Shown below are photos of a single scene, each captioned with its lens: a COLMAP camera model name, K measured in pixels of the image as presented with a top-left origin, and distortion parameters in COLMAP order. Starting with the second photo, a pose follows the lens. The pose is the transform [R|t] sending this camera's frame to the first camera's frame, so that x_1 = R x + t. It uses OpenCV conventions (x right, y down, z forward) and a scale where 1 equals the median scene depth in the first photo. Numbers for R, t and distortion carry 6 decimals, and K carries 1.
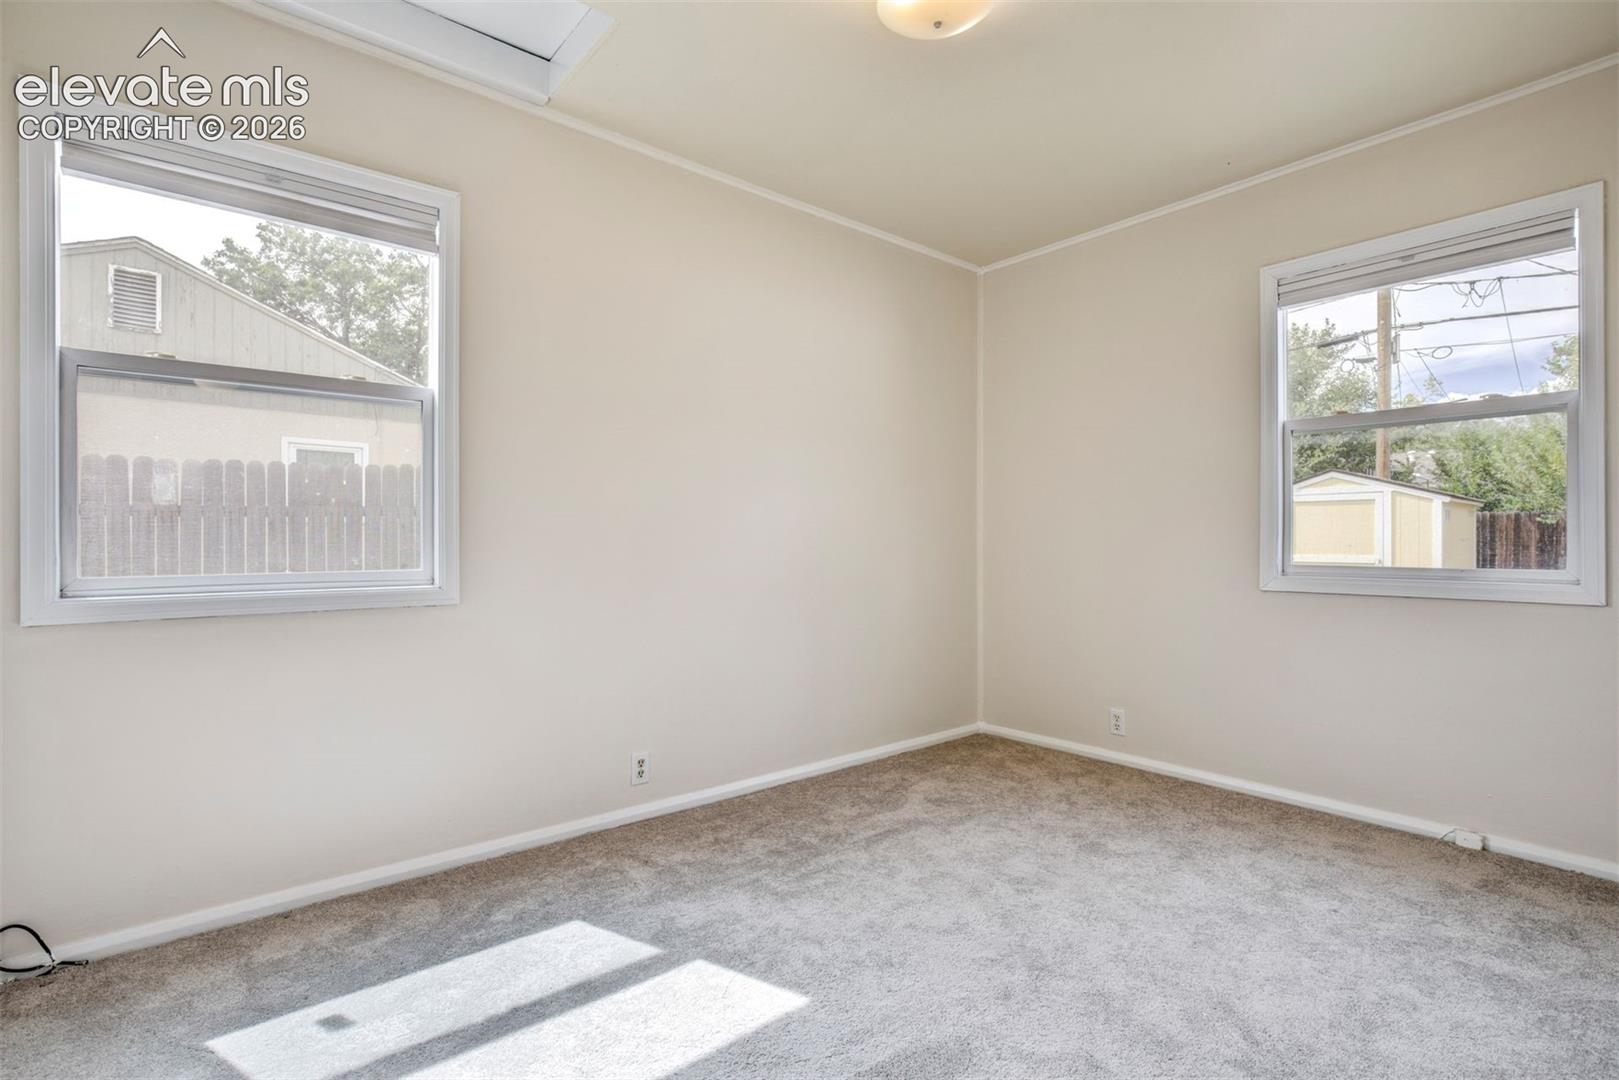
lens RADIAL K [[773.0, 0, 832.0], [0, 773.0, 566.0], [0, 0, 1]] dist [-0.029678, 0.000327]
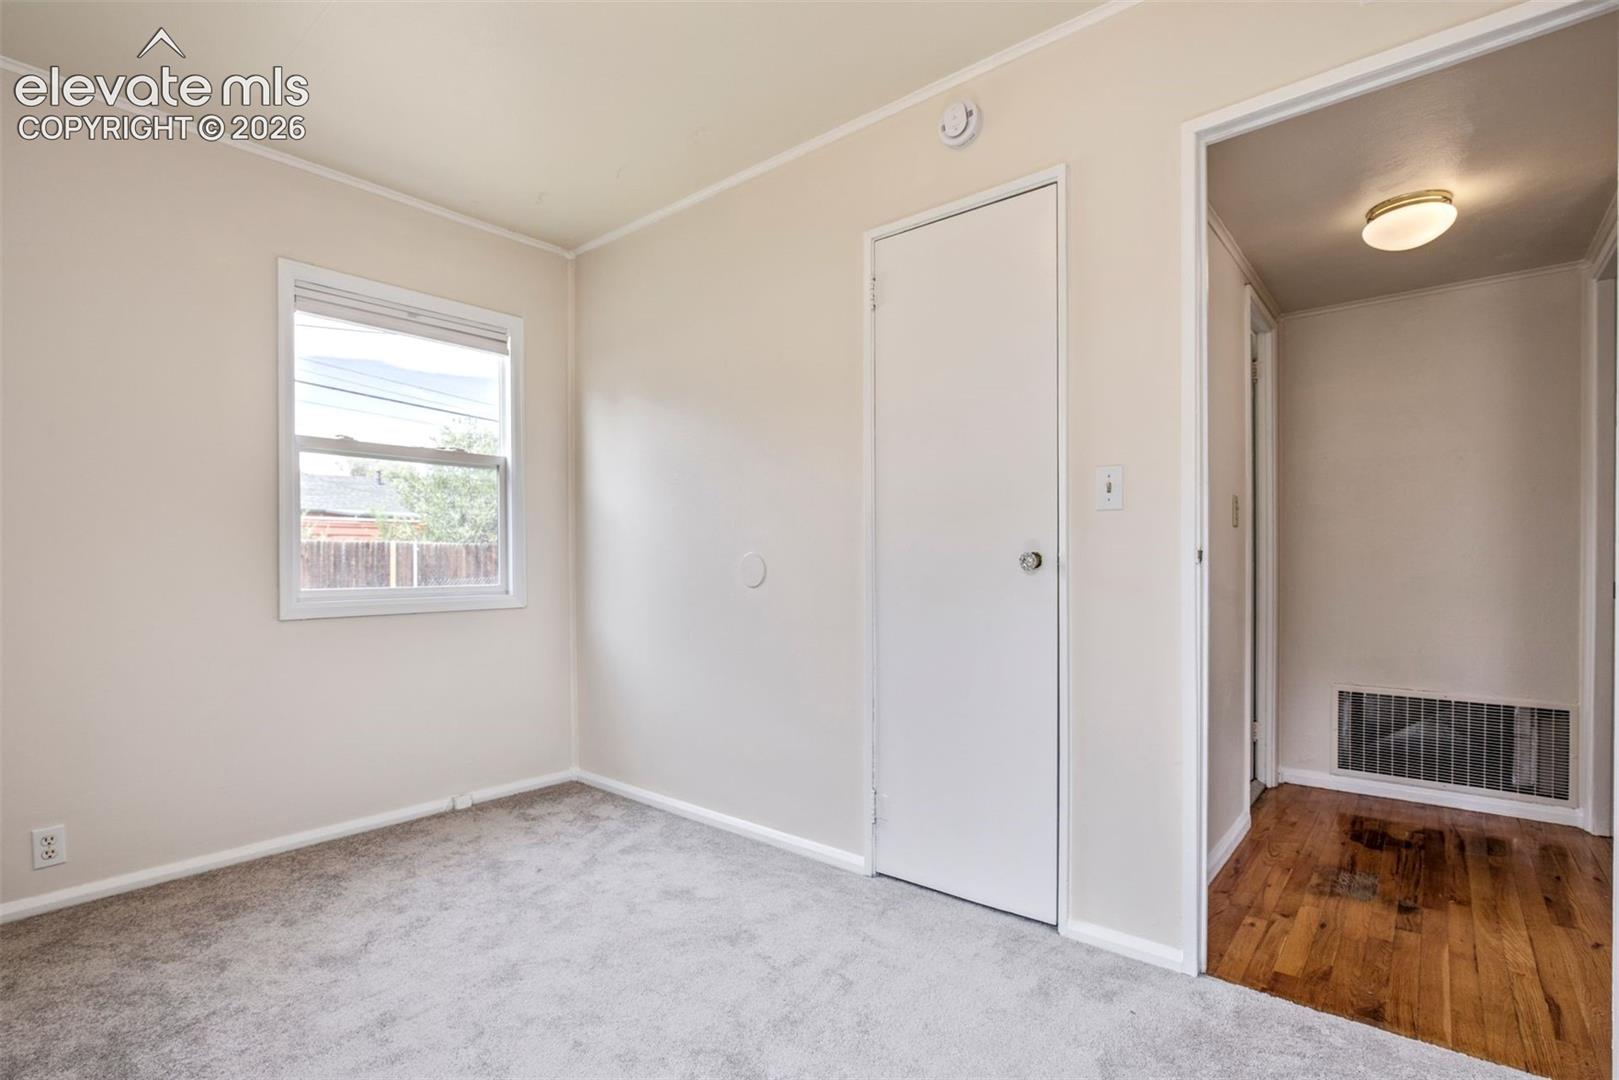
lens RADIAL K [[773.0, 0, 832.0], [0, 773.0, 566.0], [0, 0, 1]] dist [-0.029678, 0.000327]
pose [[-0.224000, -0.007515, 0.974560, -0.515947], [0.035521, 0.999243, 0.015870, -0.024758], [-0.973942, 0.038172, -0.223564, 0.665591]]
